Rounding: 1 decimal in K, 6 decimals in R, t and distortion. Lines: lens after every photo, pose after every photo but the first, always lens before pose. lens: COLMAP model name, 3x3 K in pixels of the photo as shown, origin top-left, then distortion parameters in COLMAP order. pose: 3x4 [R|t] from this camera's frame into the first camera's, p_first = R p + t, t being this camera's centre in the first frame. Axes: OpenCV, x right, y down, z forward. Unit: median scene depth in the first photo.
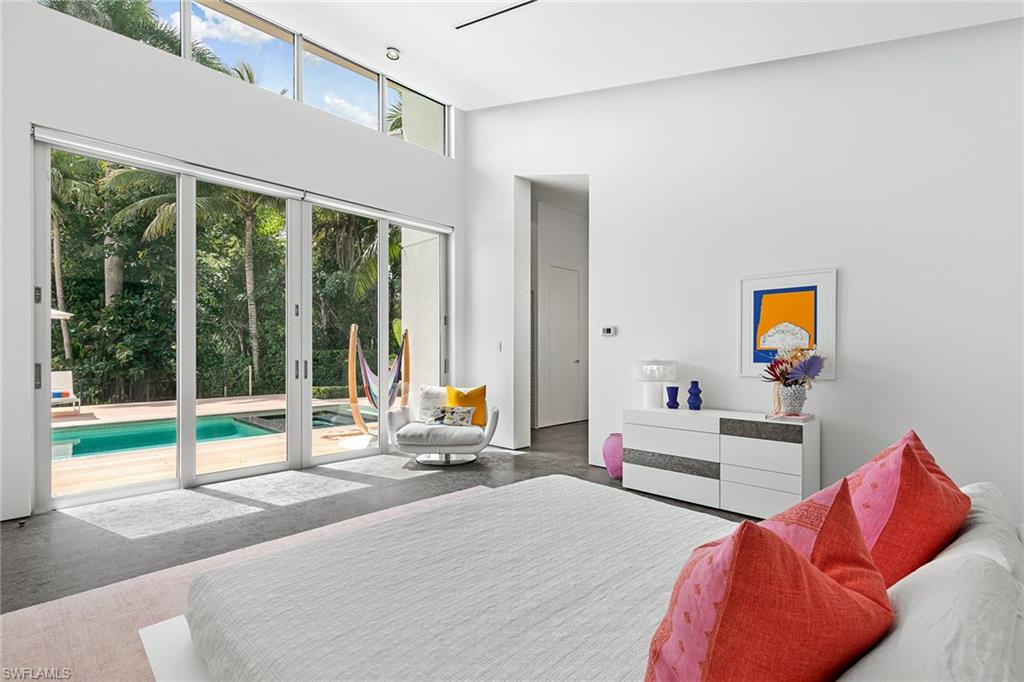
lens RADIAL K [[466.6, 0, 517.3], [0, 466.6, 346.3], [0, 0, 1]] dist [0.002205, -0.000104]
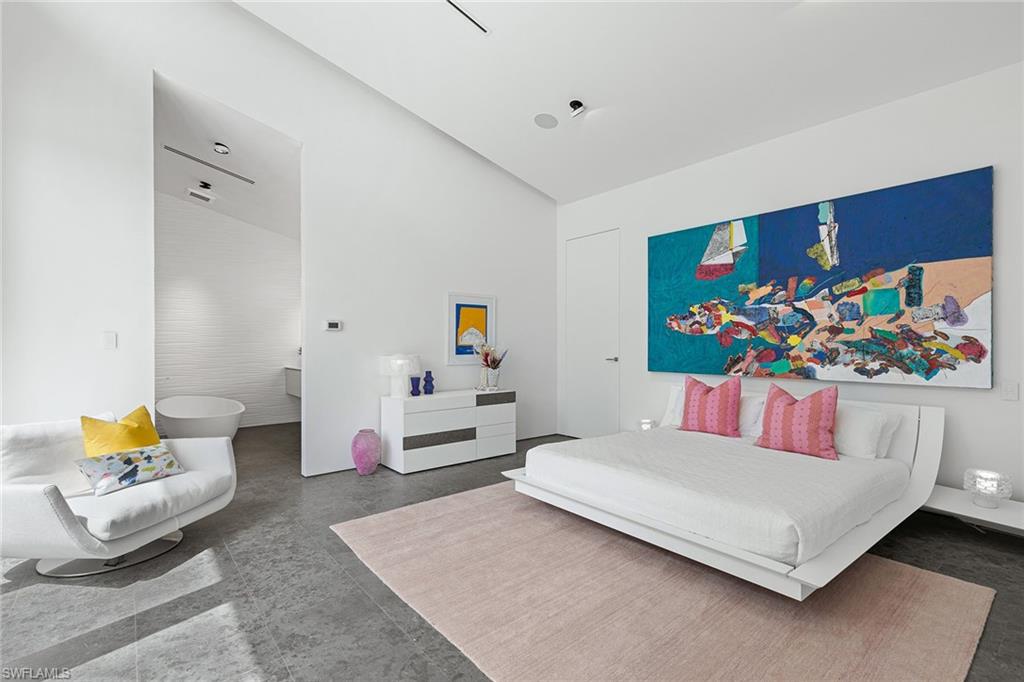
lens RADIAL K [[466.6, 0, 516.4], [0, 466.6, 344.6], [0, 0, 1]] dist [0.002205, -0.000104]
pose [[0.115077, -0.003182, 0.993351, -0.823148], [-0.013282, 0.999901, 0.004742, -0.004501], [-0.993268, -0.013739, 0.115023, 0.631274]]
